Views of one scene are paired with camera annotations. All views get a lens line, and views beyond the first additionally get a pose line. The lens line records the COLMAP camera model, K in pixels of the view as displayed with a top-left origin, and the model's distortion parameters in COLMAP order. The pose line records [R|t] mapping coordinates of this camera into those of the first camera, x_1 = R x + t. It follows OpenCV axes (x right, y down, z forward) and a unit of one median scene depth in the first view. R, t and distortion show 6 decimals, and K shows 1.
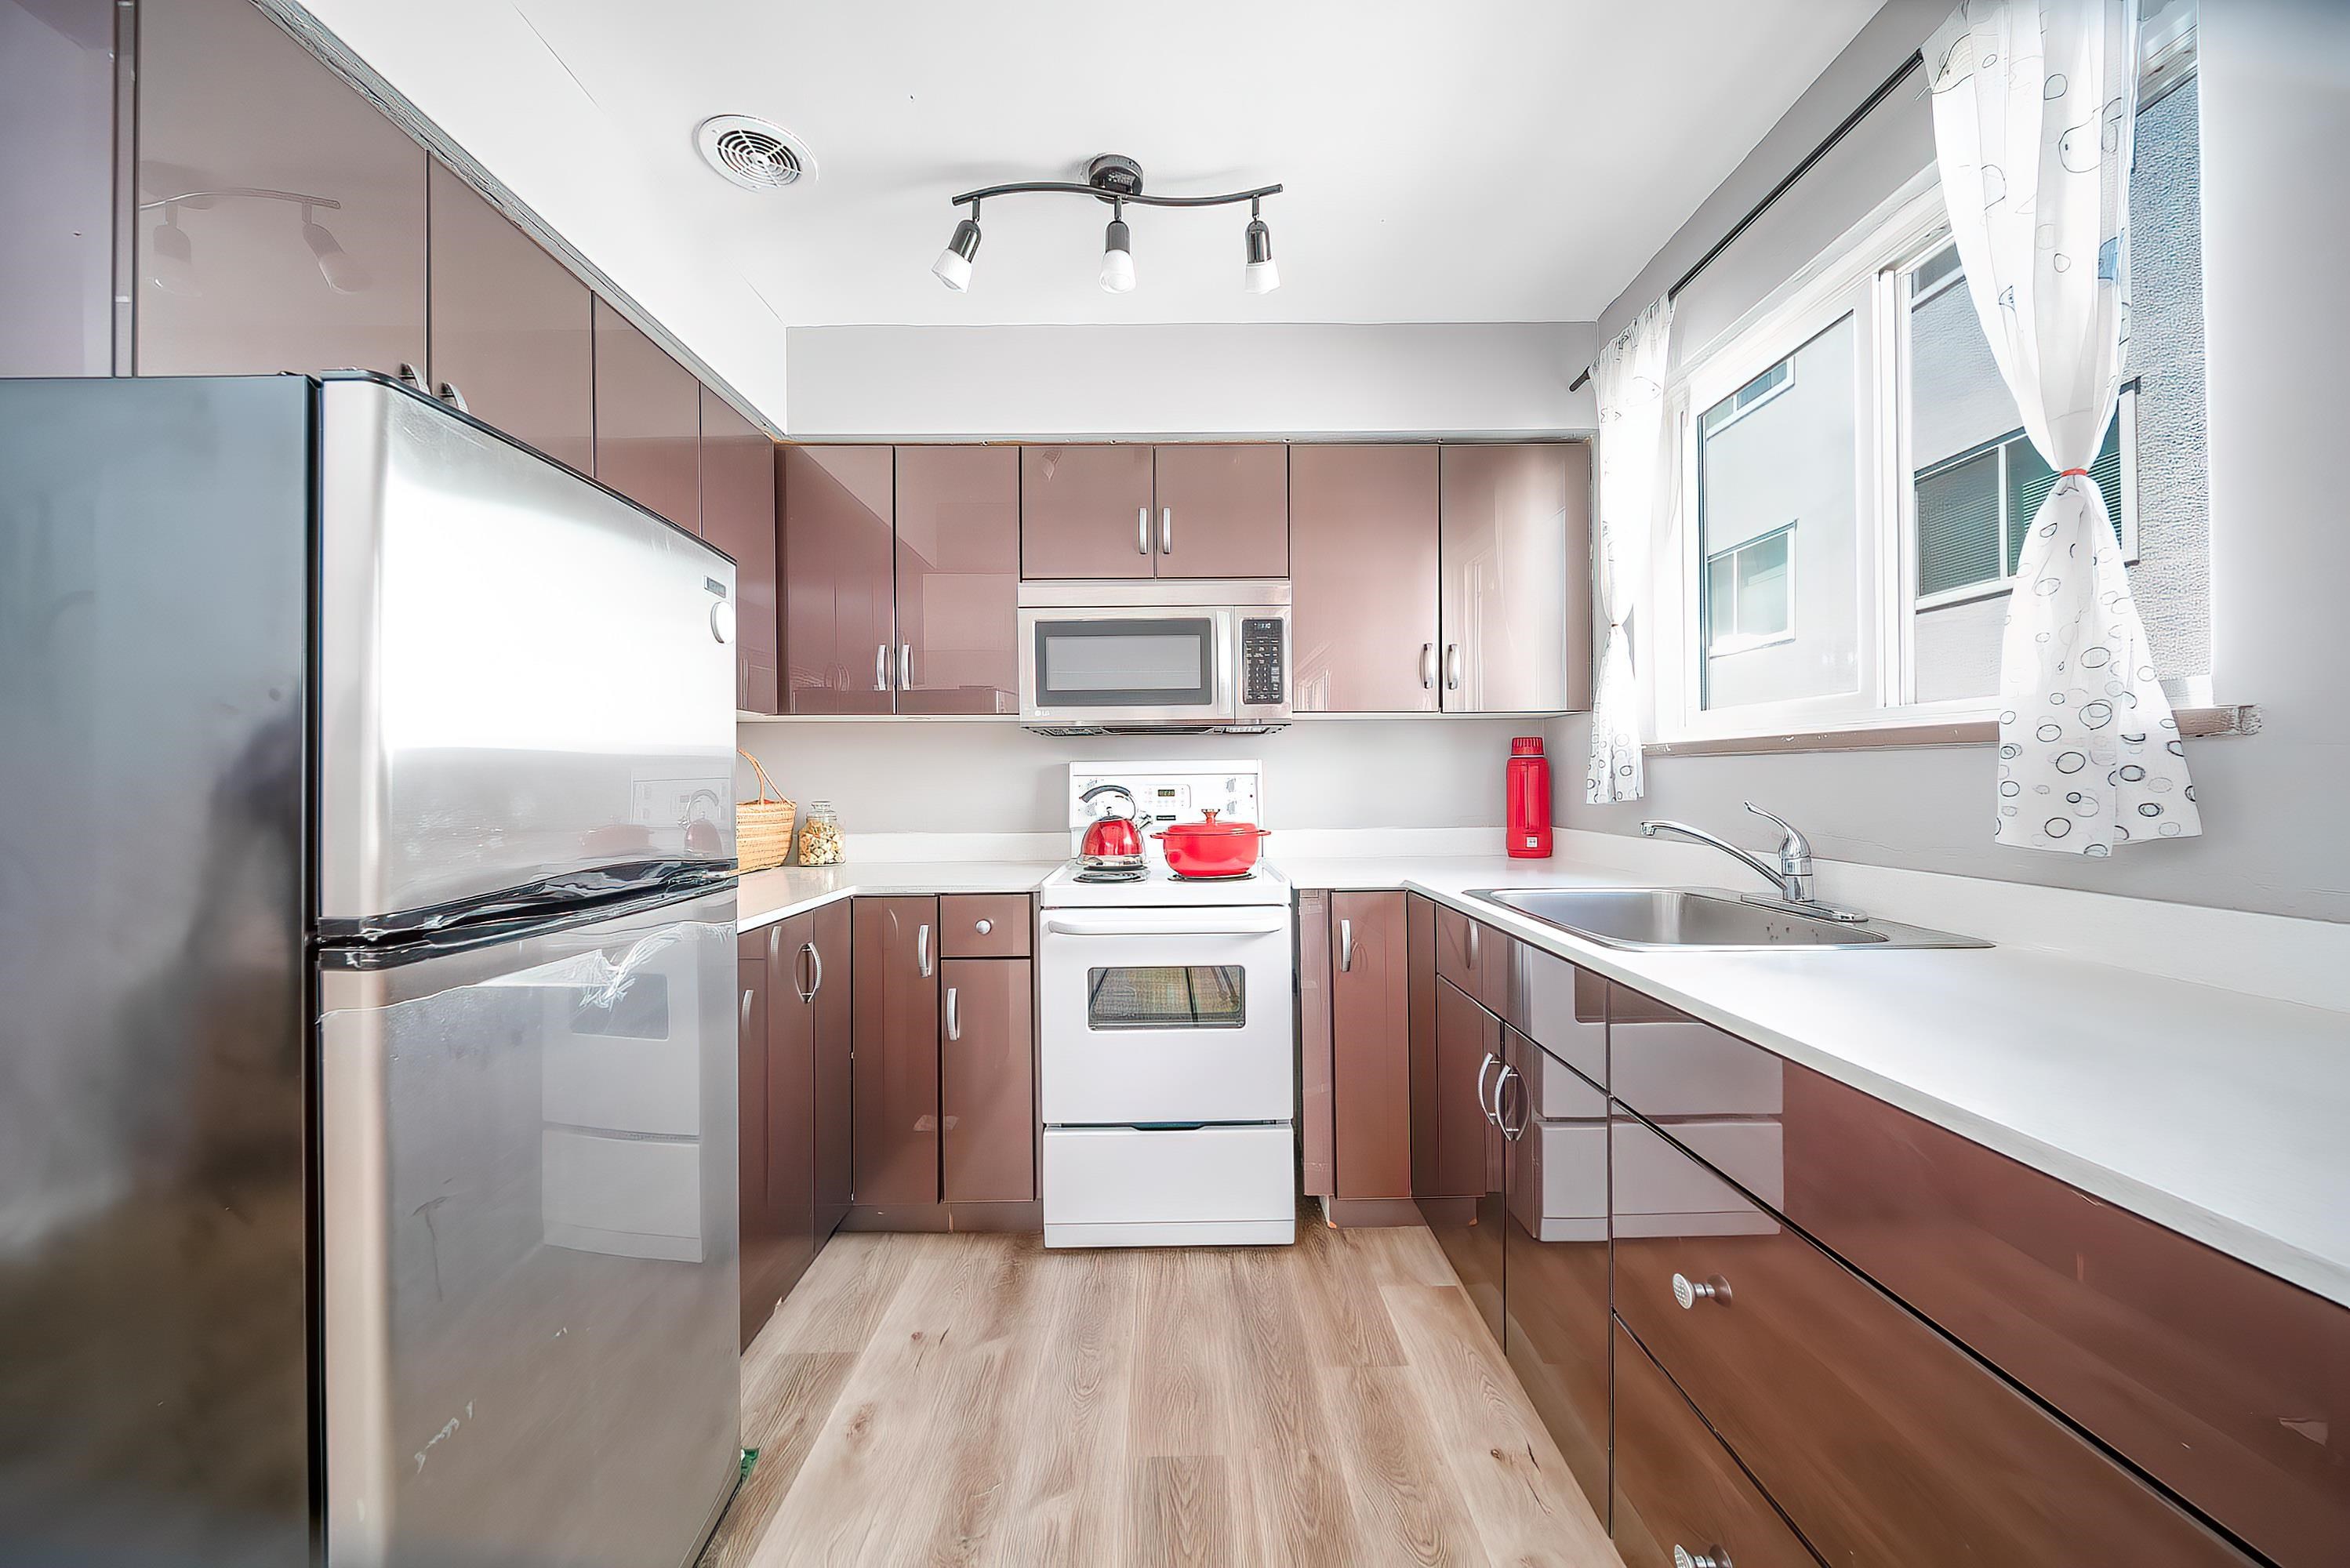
lens RADIAL K [[825.6, 0, 1181.2], [0, 825.6, 780.4], [0, 0, 1]] dist [-0.002396, -0.000059]
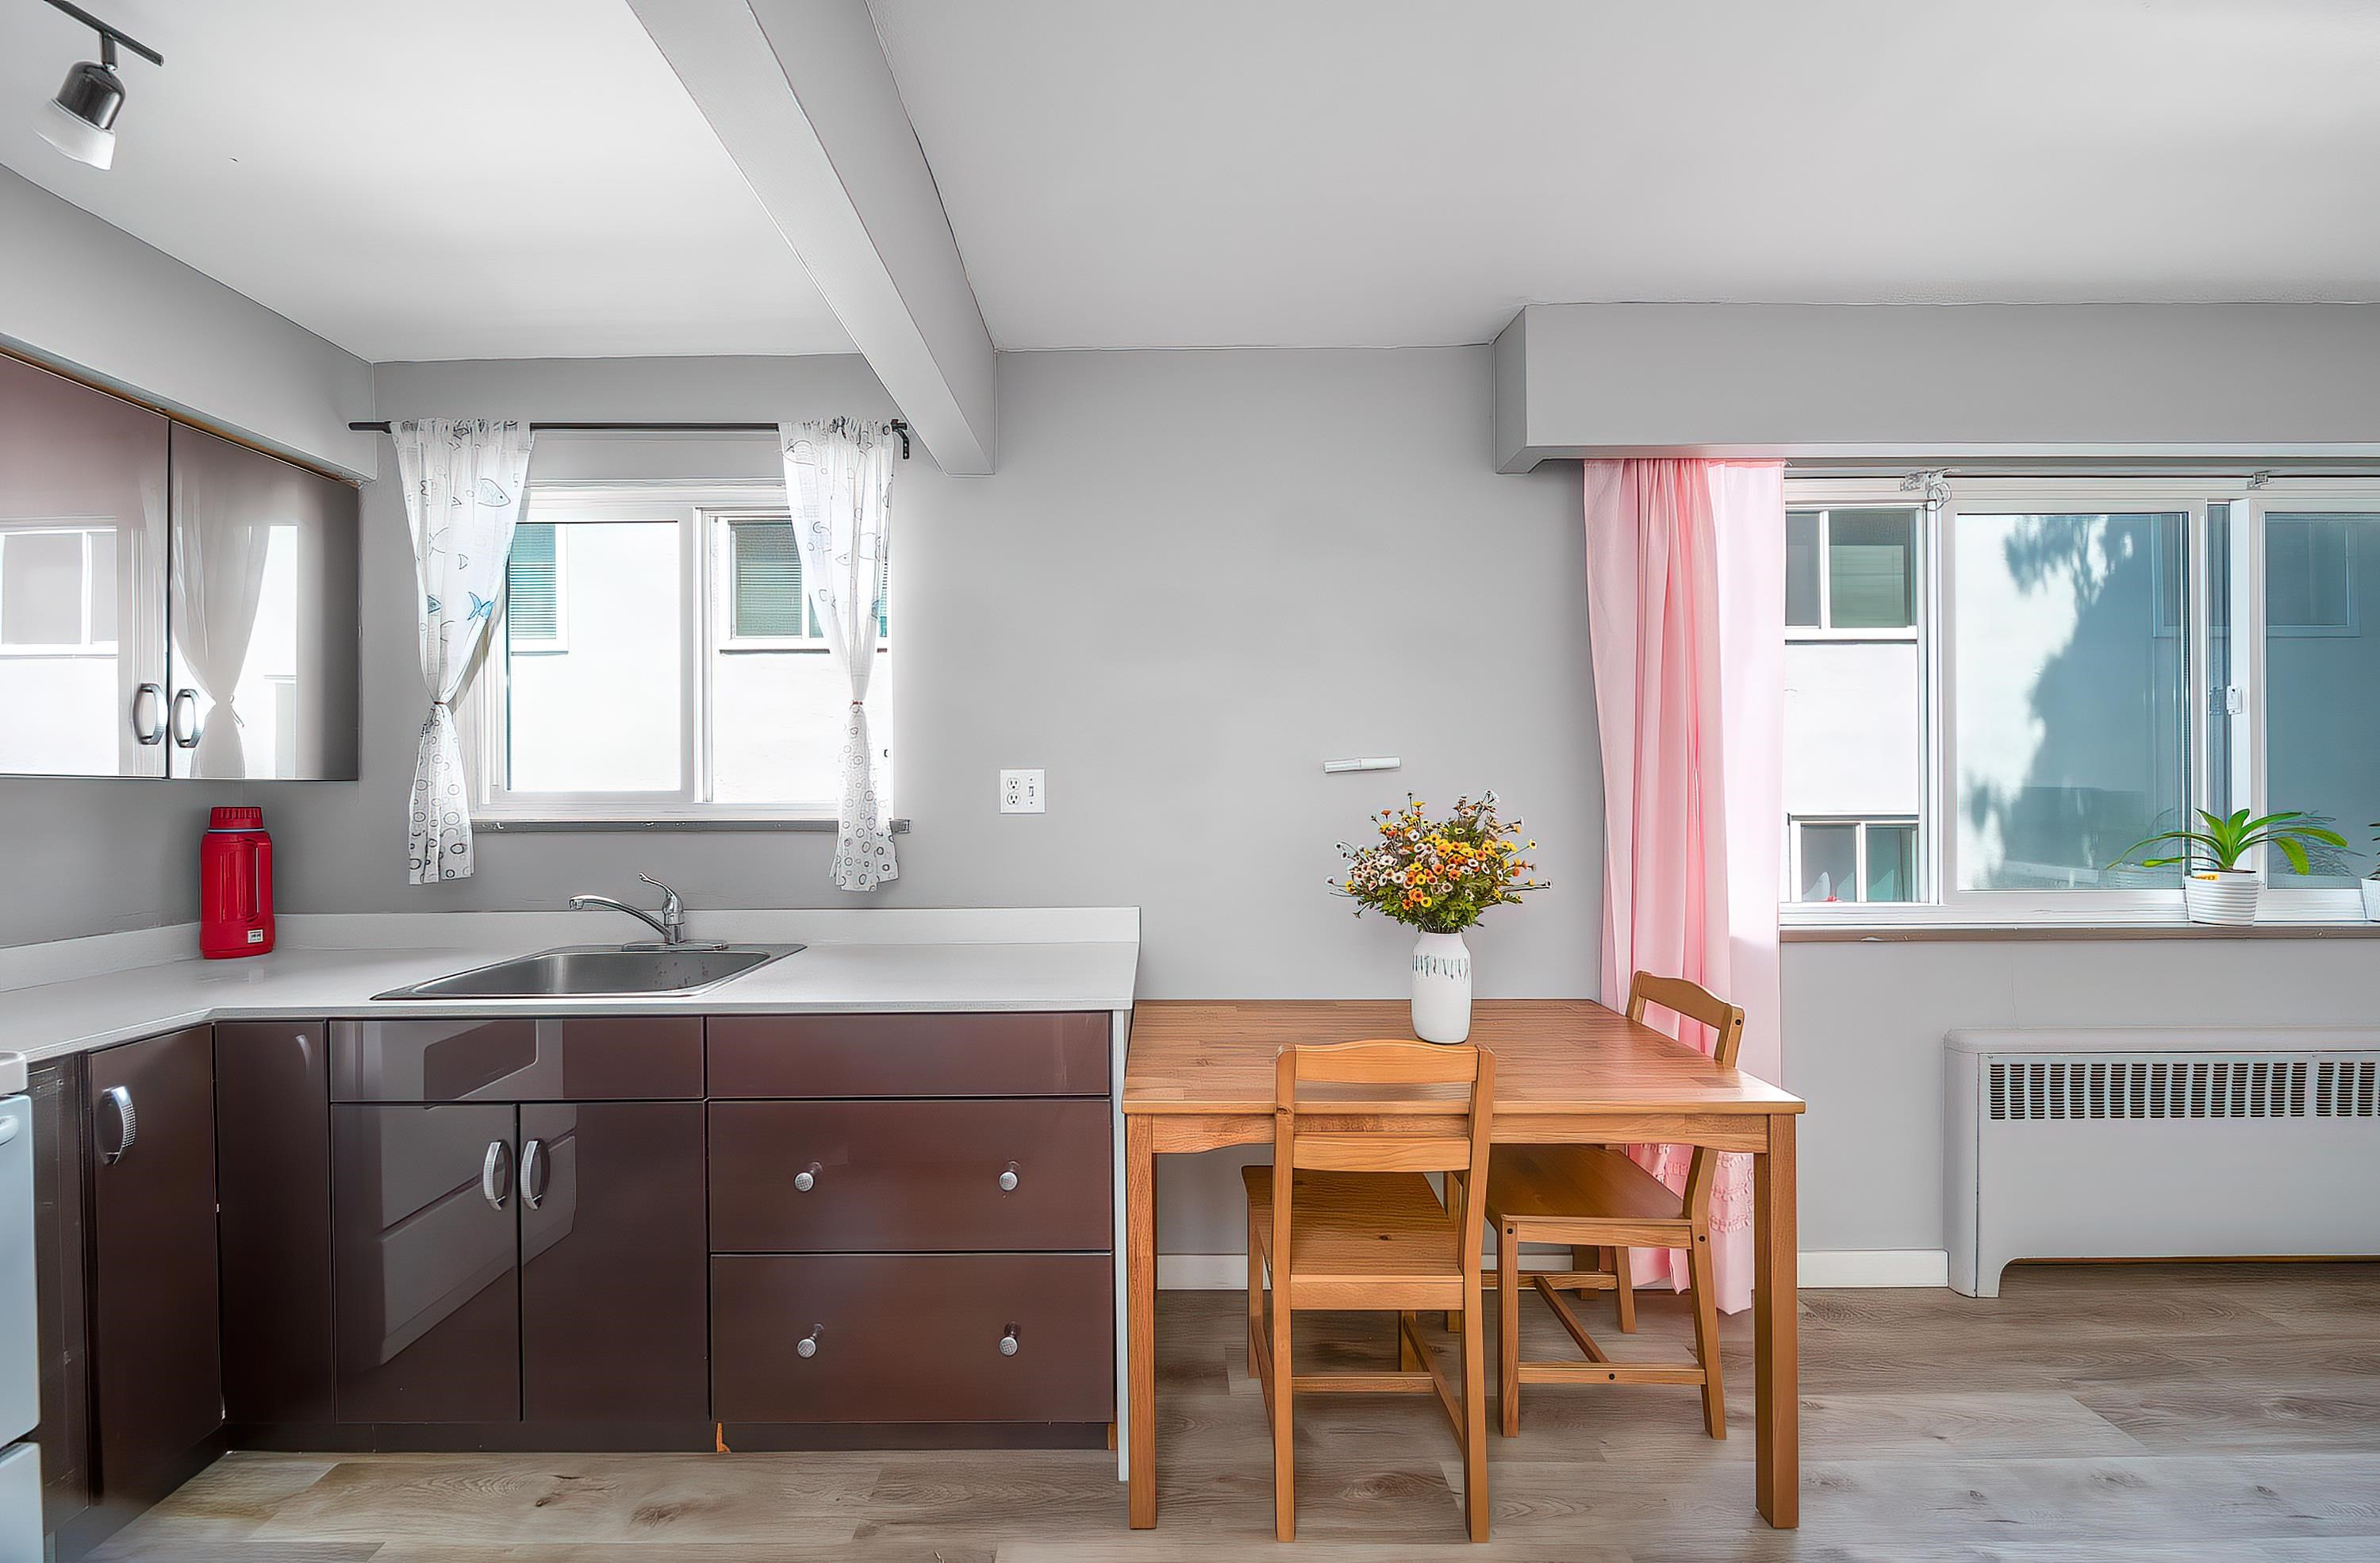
lens RADIAL K [[859.4, 0, 1154.5], [0, 859.4, 787.7], [0, 0, 1]] dist [-0.001812, -0.000251]
pose [[0.019708, 0.014592, 0.999699, -0.489337], [0.009288, 0.999848, -0.014777, -0.061160], [-0.999763, 0.009577, 0.019570, 0.112928]]
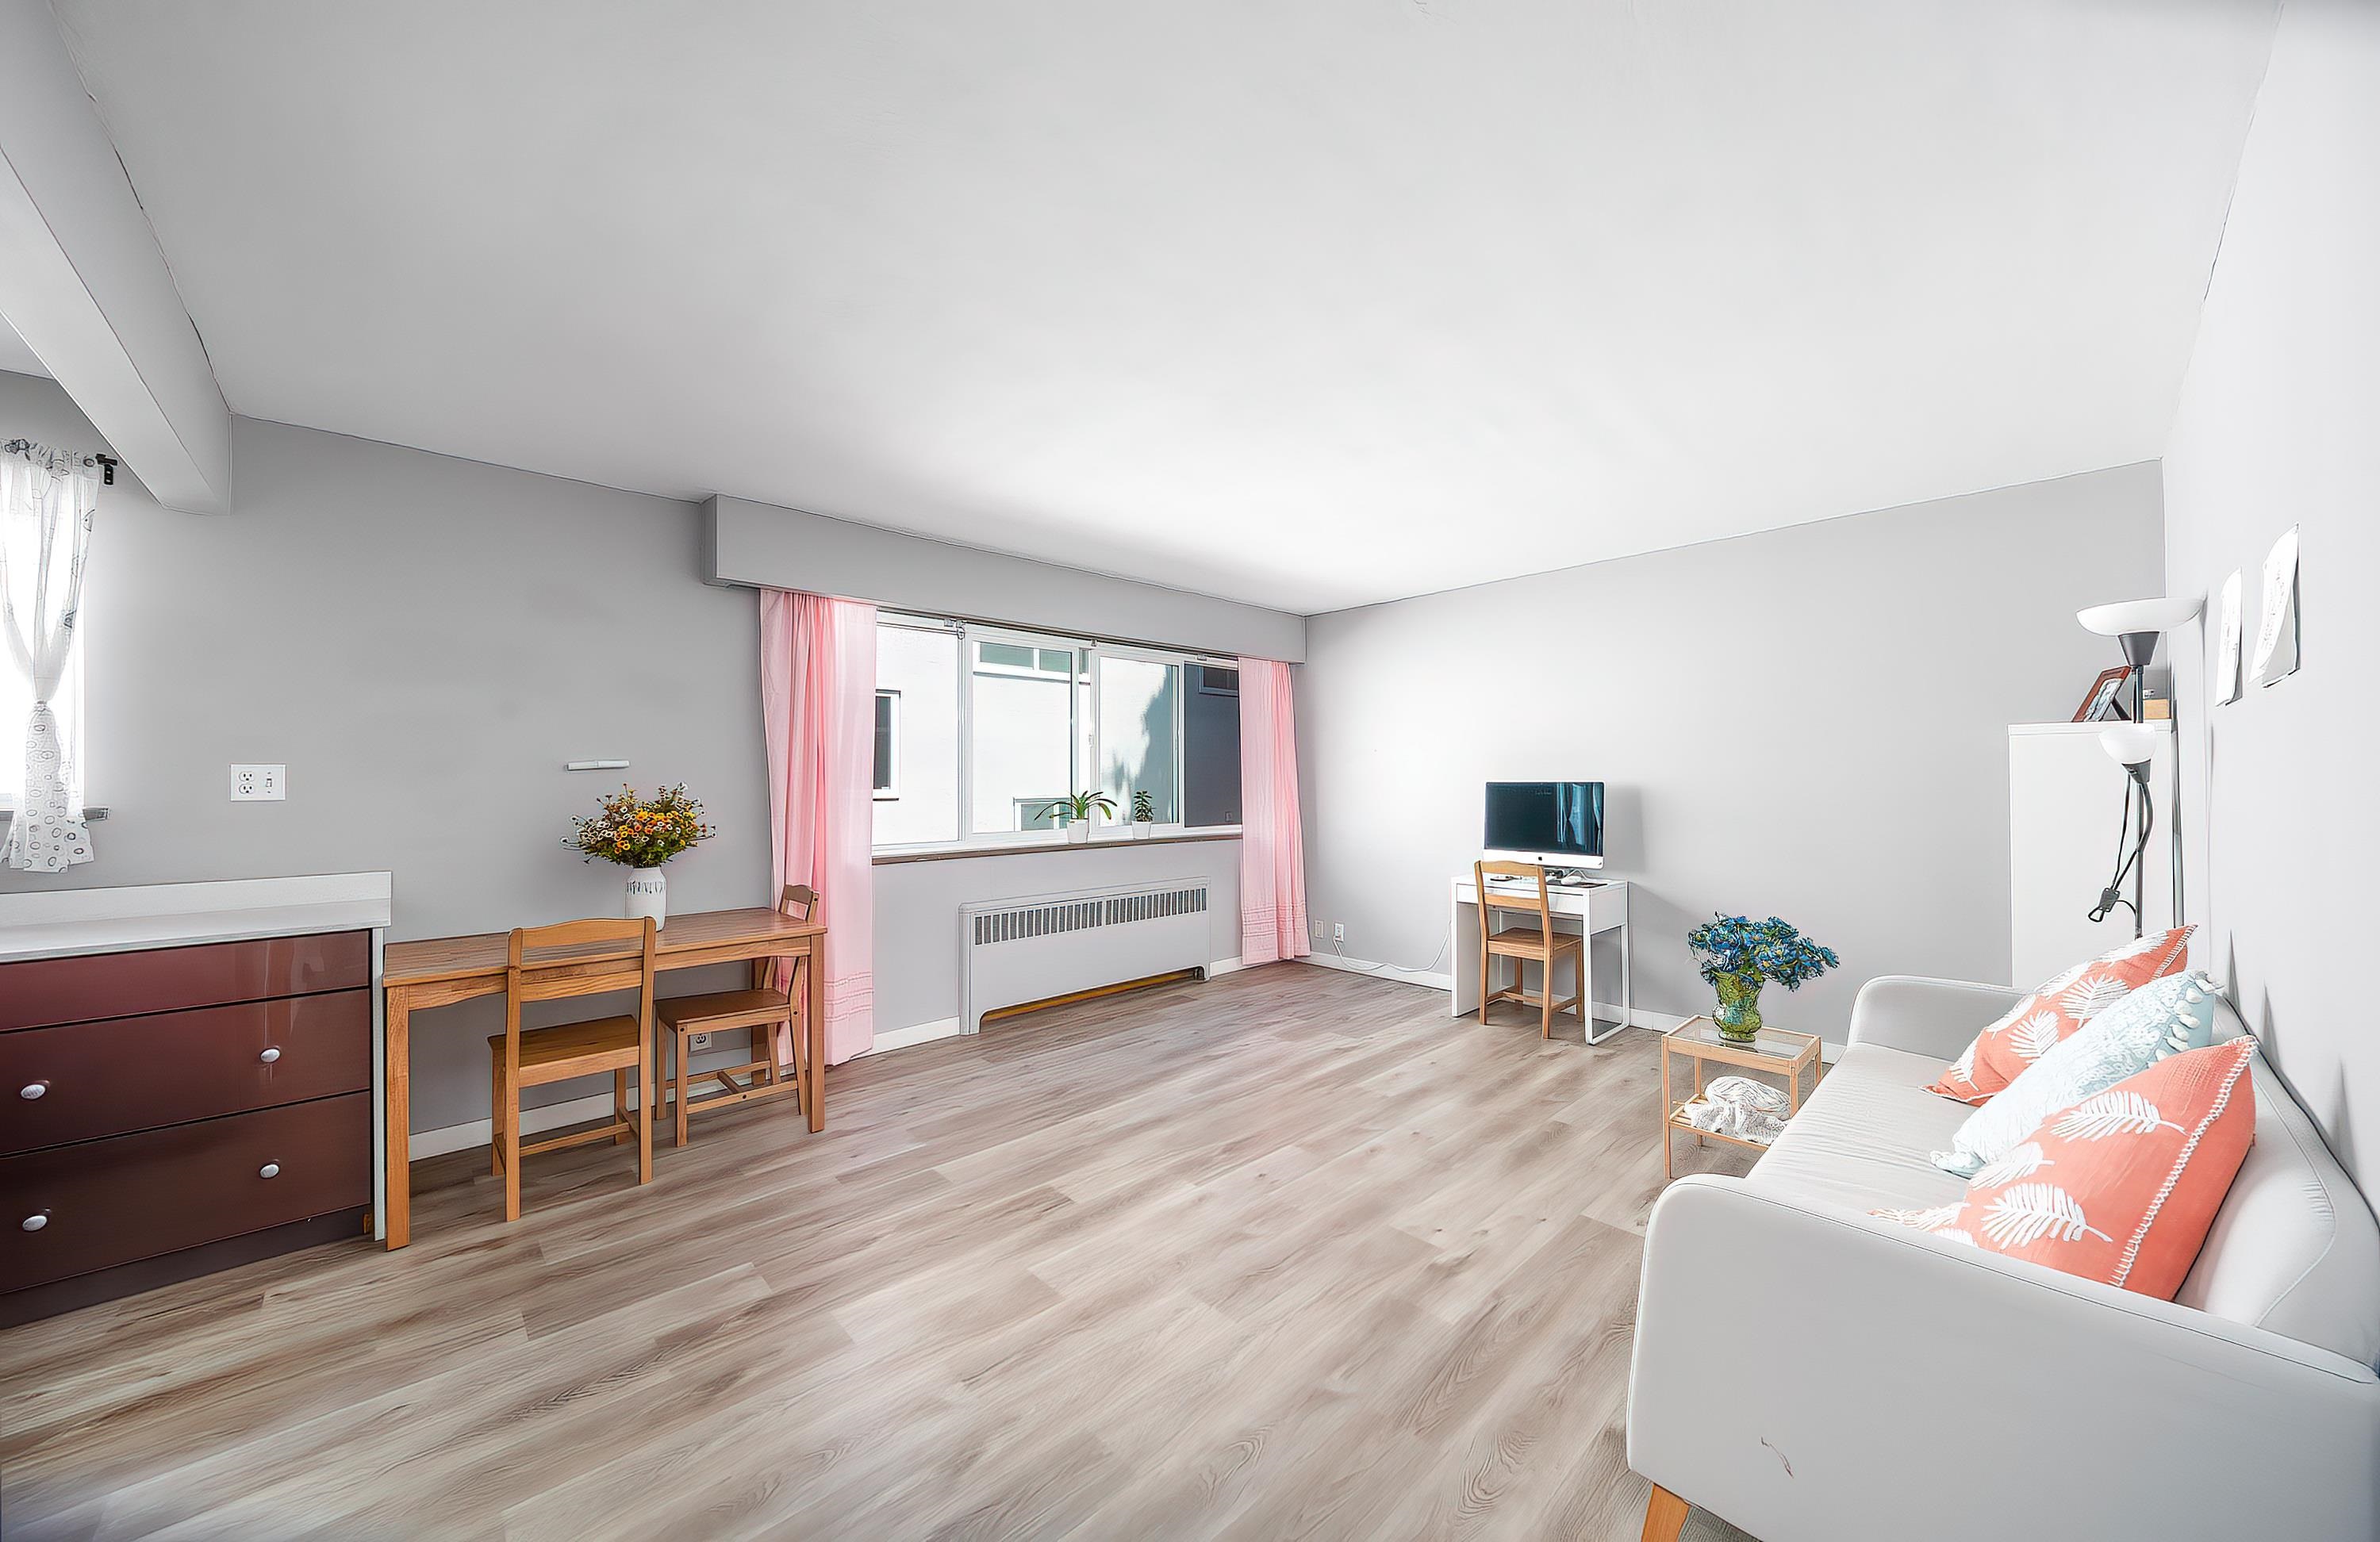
lens RADIAL K [[839.5, 0, 1205.6], [0, 839.5, 769.3], [0, 0, 1]] dist [-0.000165, -0.001961]
pose [[-0.686417, 0.020678, 0.726914, -1.312688], [0.013494, 0.999786, -0.015698, -0.055302], [-0.727083, -0.000967, -0.686549, 0.126255]]
